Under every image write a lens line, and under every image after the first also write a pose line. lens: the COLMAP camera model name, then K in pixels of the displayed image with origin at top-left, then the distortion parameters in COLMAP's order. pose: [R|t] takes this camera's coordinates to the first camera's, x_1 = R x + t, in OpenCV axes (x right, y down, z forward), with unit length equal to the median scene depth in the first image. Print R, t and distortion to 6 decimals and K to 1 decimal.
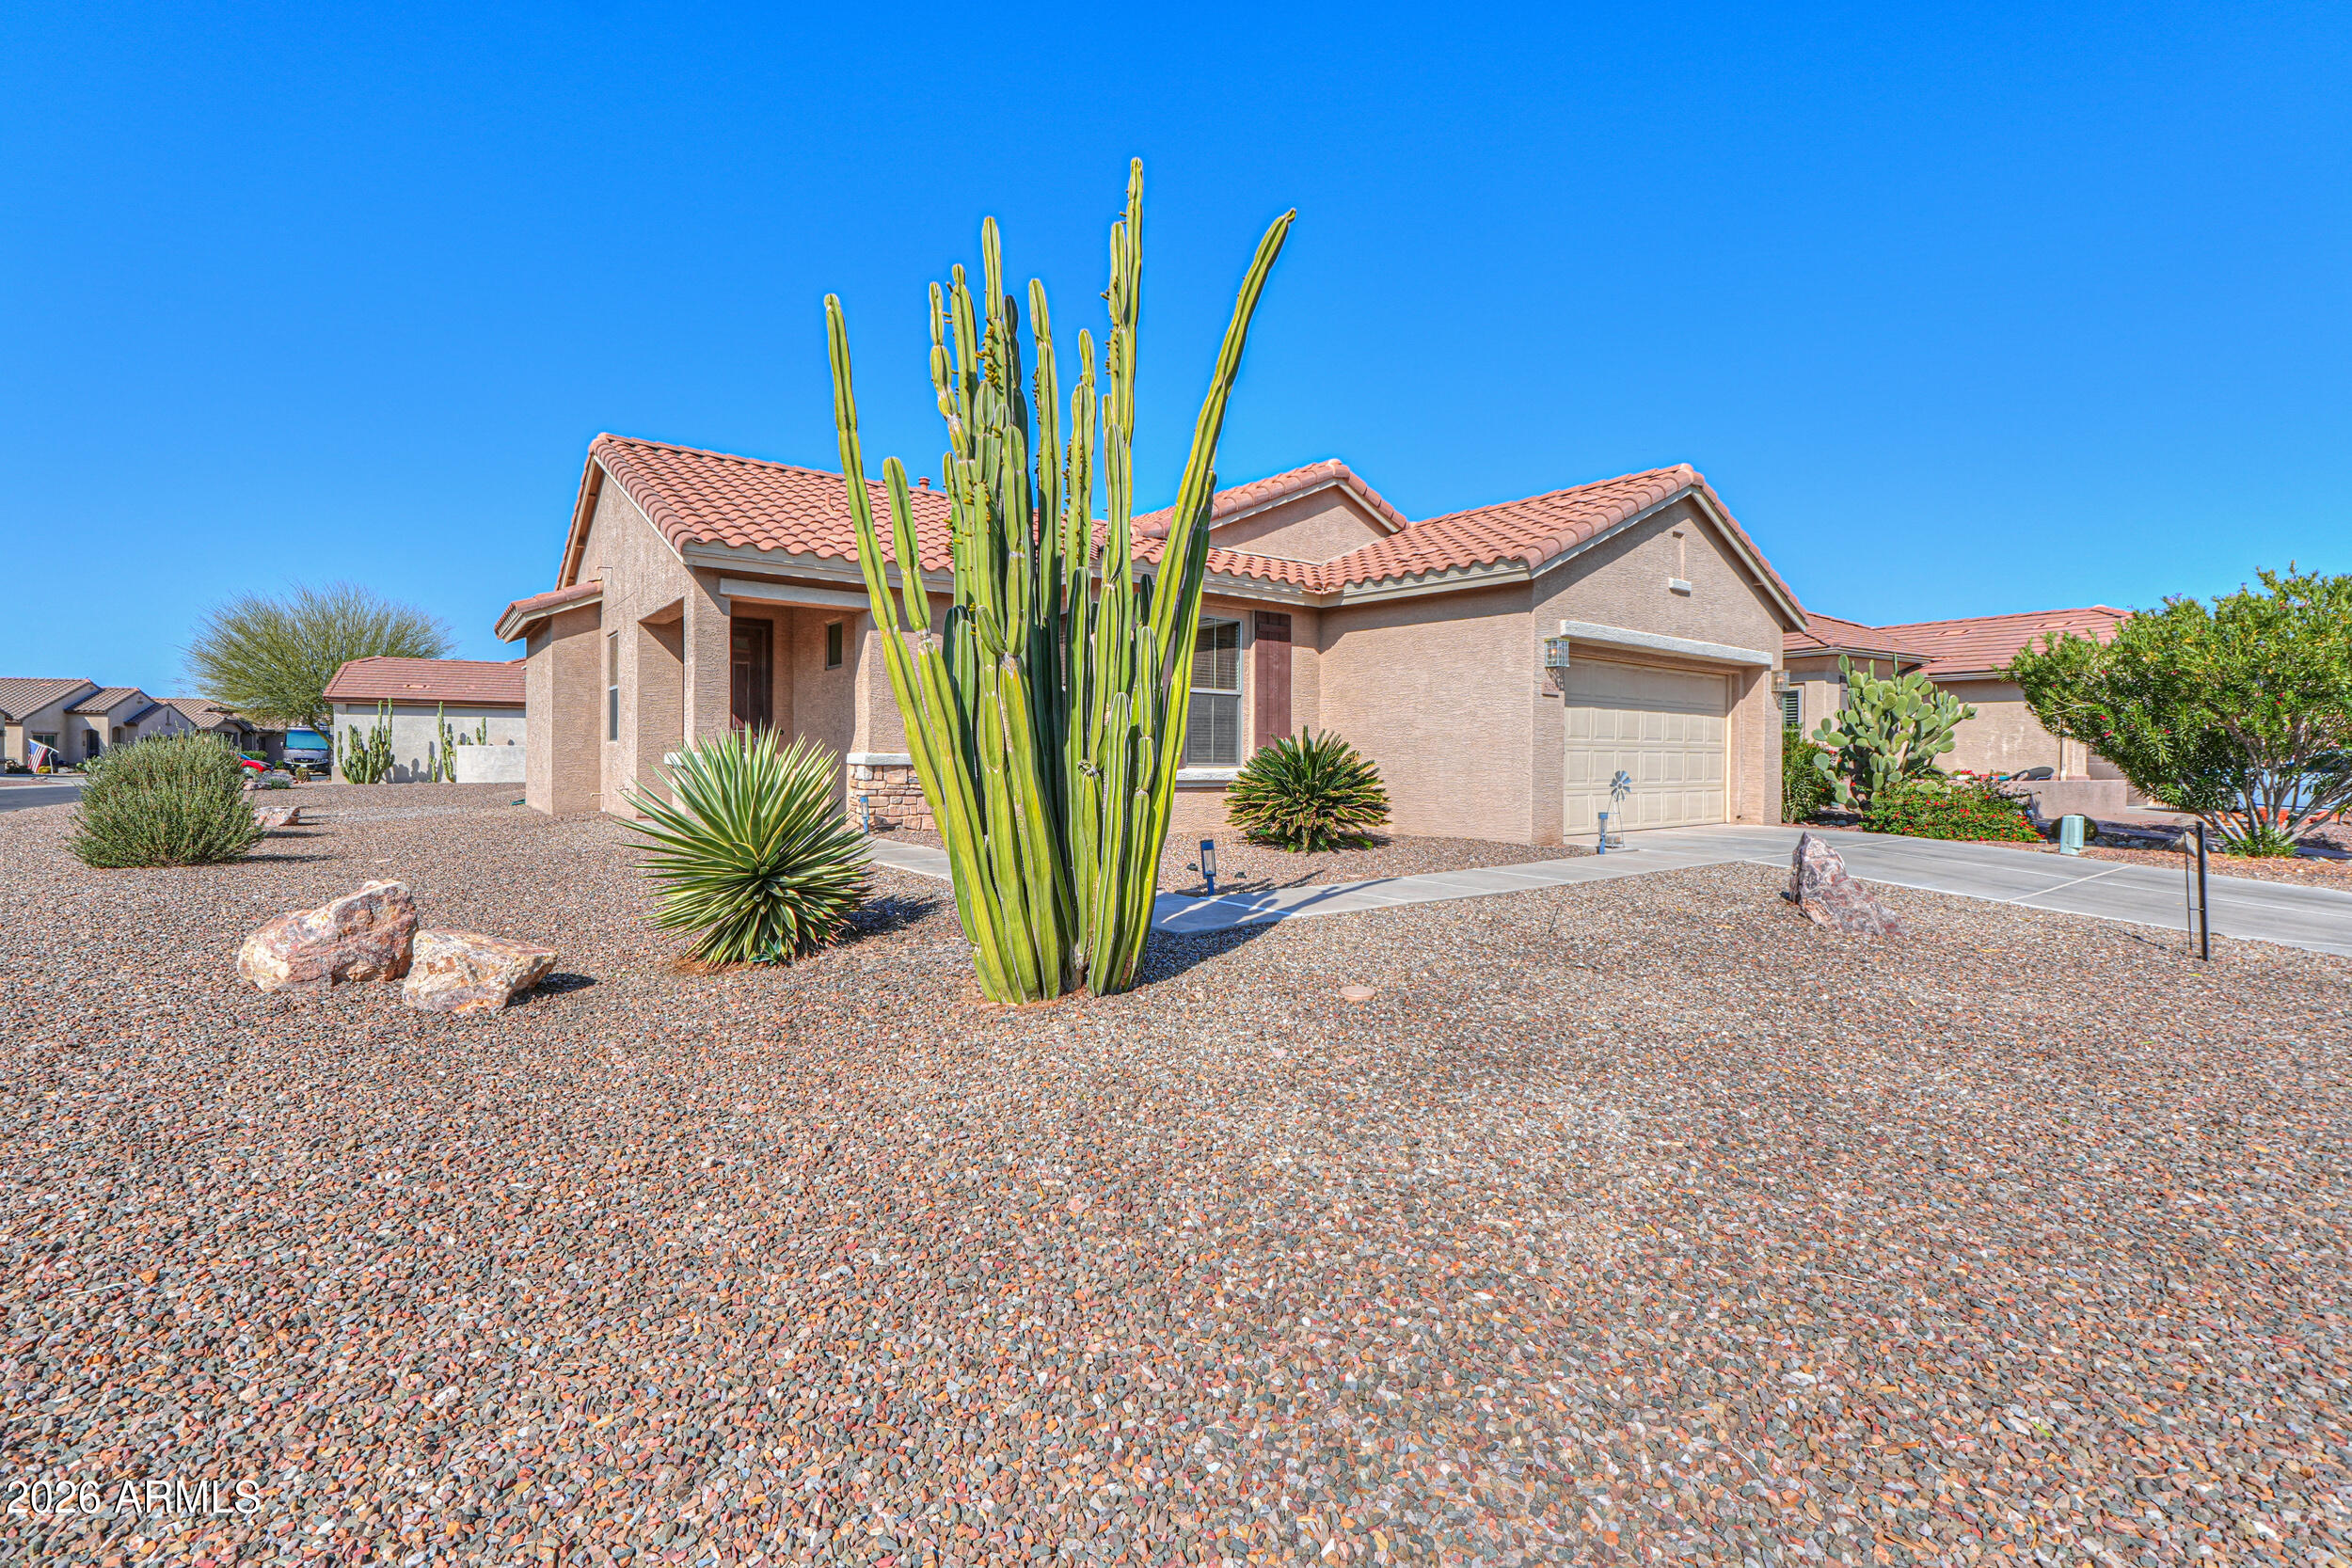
lens RADIAL K [[1001.3, 0, 1158.1], [0, 1001.3, 762.5], [0, 0, 1]] dist [-0.005575, -0.000164]
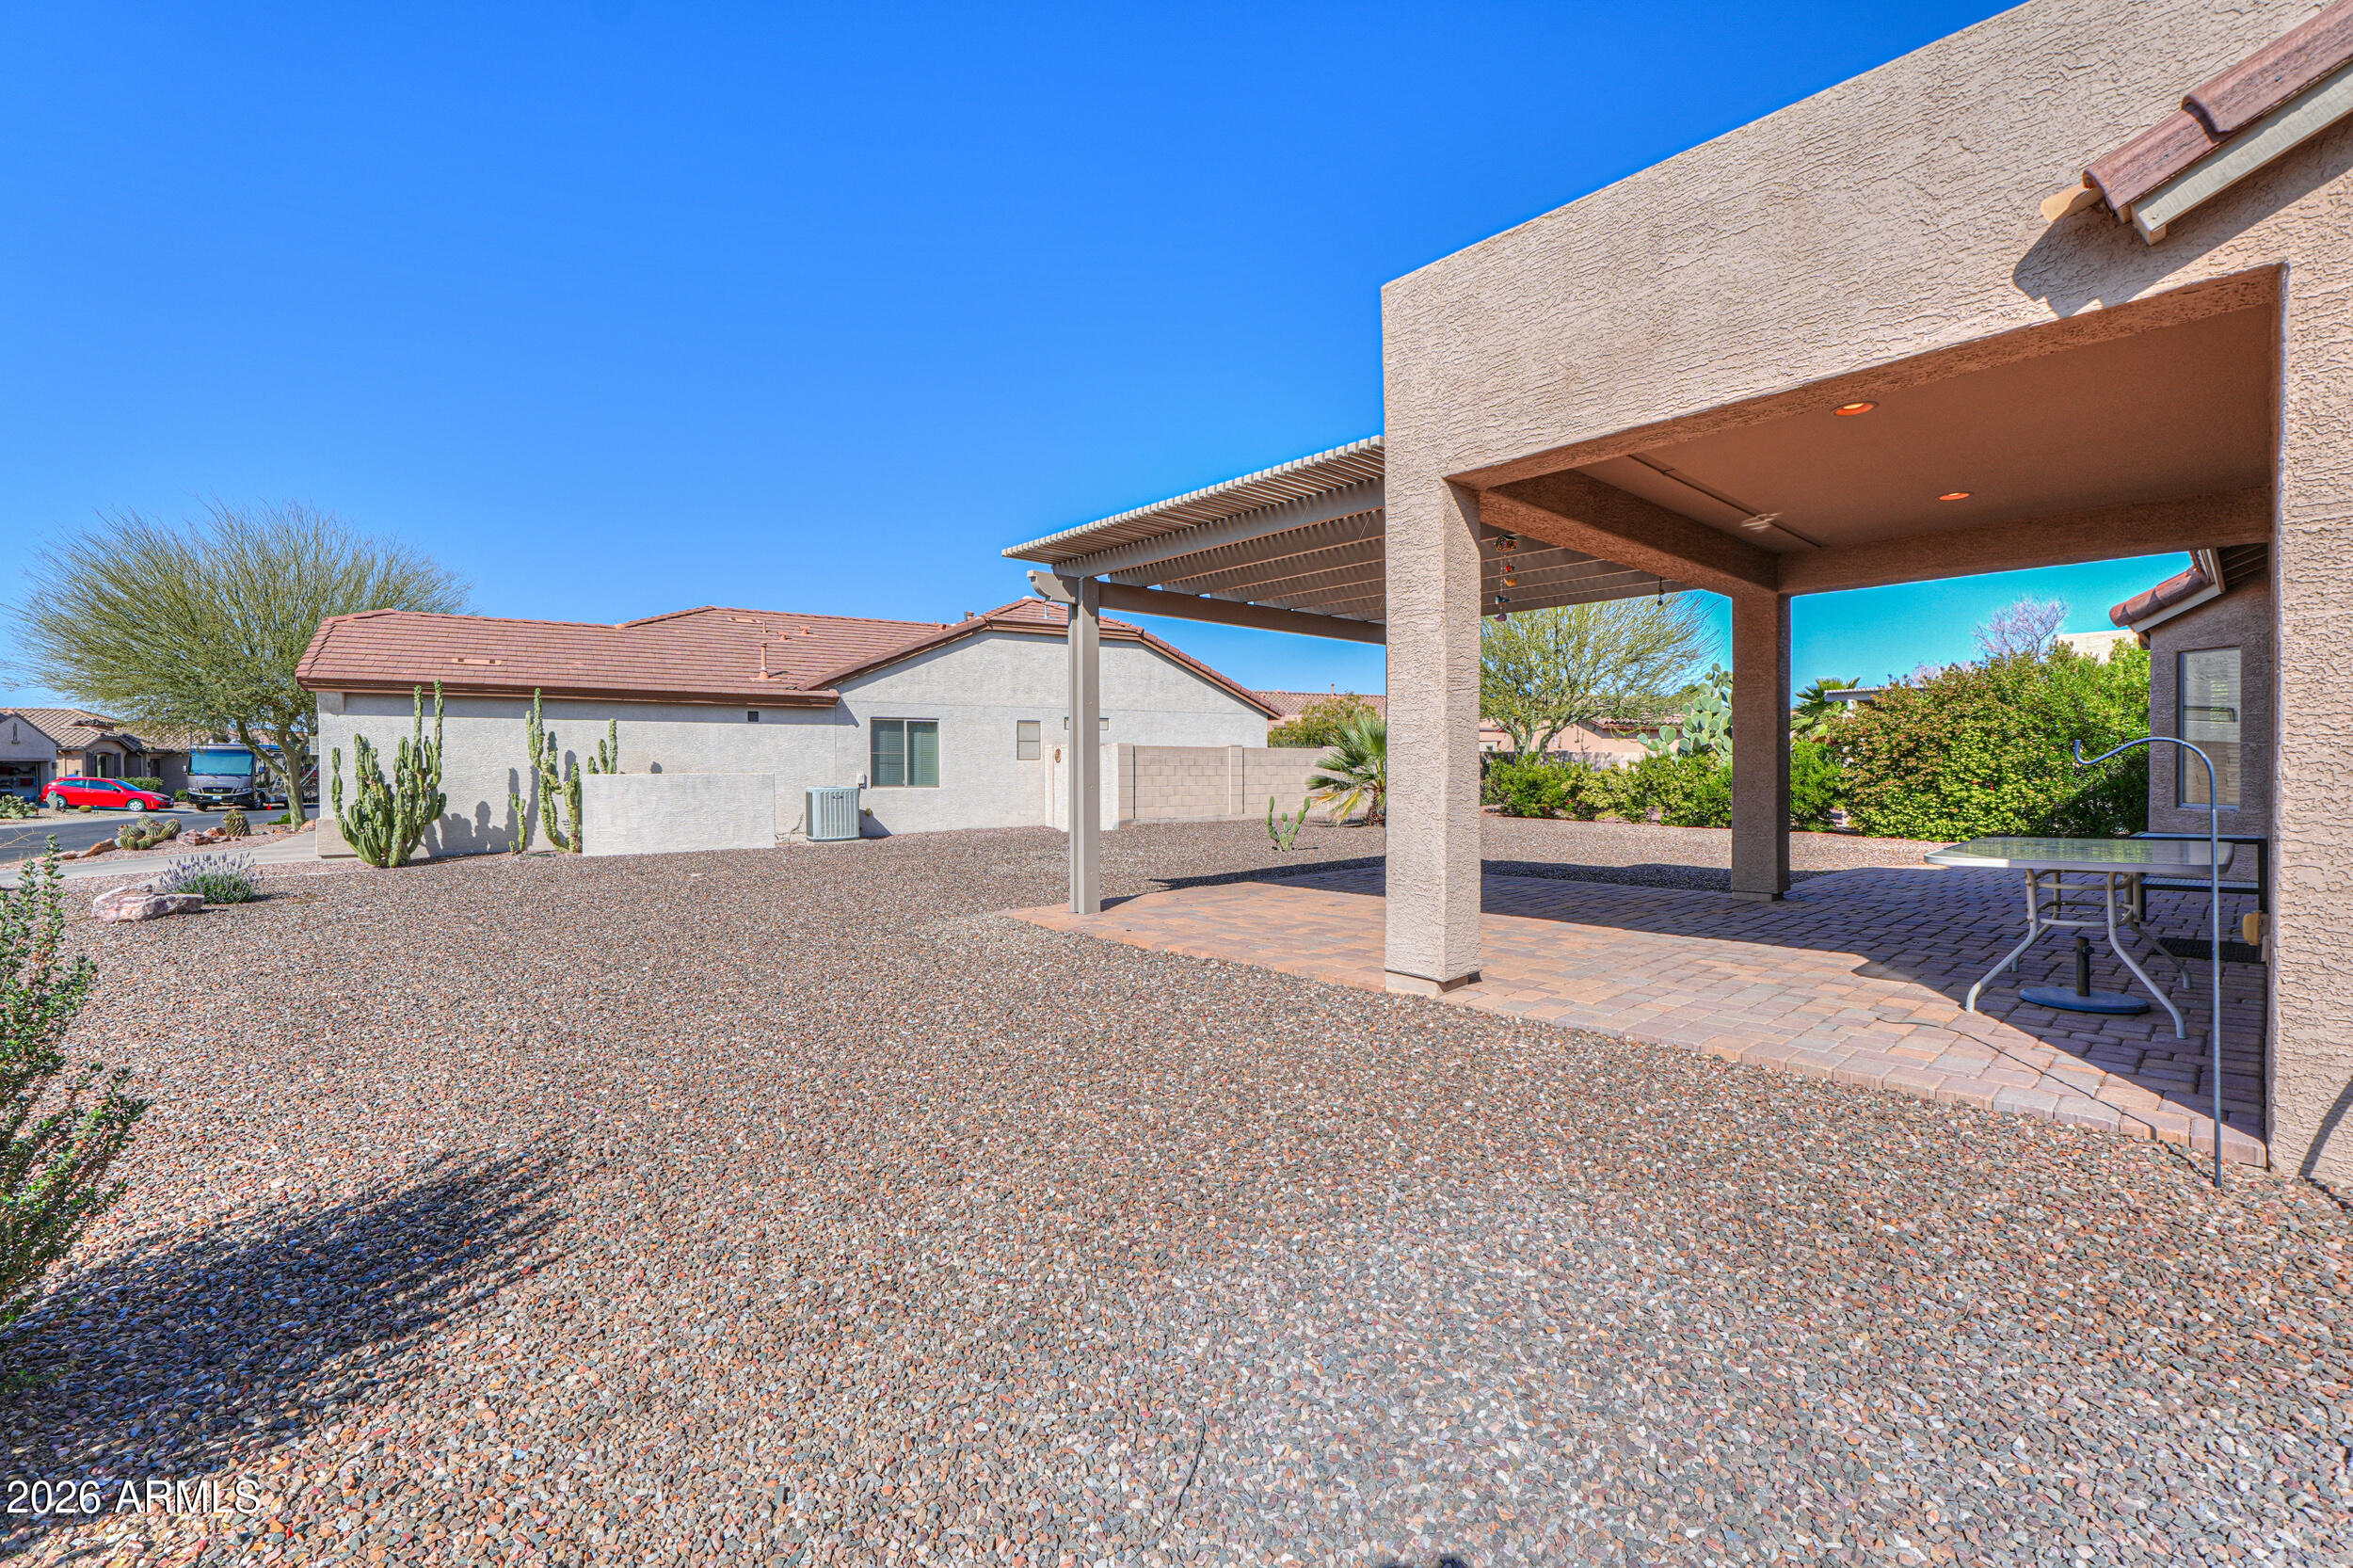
lens RADIAL K [[1001.8, 0, 1182.0], [0, 1001.8, 779.2], [0, 0, 1]] dist [-0.005575, -0.000164]
pose [[0.997514, -0.010008, 0.069750, -0.412669], [0.009747, 0.999944, 0.004095, -0.013402], [-0.069787, -0.003405, 0.997556, 0.453359]]
